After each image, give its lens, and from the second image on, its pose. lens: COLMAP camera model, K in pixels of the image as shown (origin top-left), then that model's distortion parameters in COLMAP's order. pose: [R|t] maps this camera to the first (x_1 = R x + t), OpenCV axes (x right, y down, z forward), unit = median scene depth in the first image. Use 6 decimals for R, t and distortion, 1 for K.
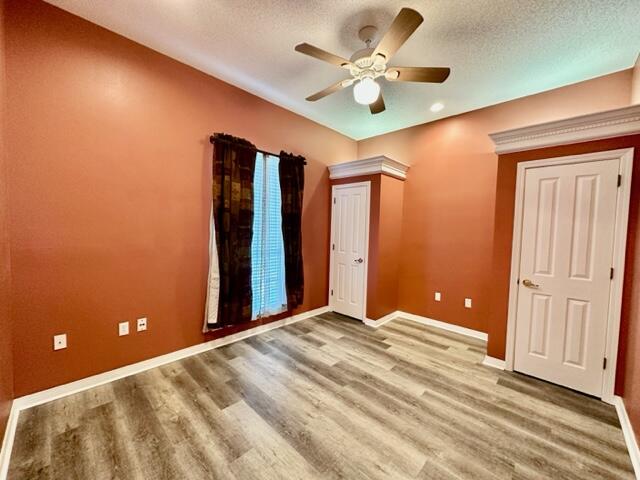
lens RADIAL K [[255.7, 0, 320.0], [0, 255.7, 240.0], [0, 0, 1]] dist [-0.001195, -0.000301]
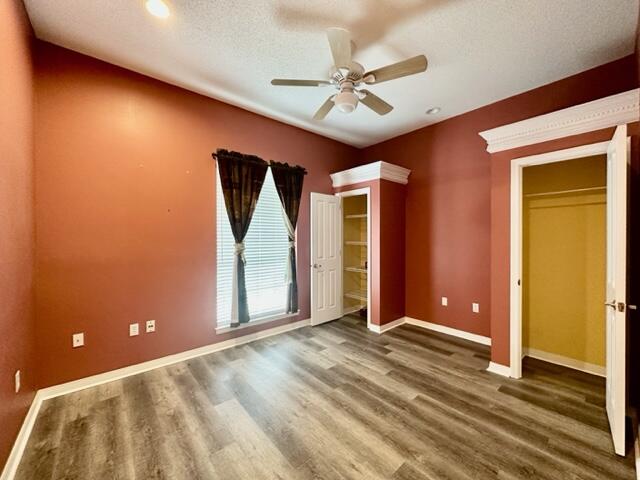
lens RADIAL K [[255.7, 0, 320.0], [0, 255.7, 240.0], [0, 0, 1]] dist [-0.001195, -0.000301]
pose [[0.994973, -0.027859, -0.096186, 0.168630], [0.023996, 0.998867, -0.041086, 0.032711], [0.097221, 0.038571, 0.994515, -0.032433]]
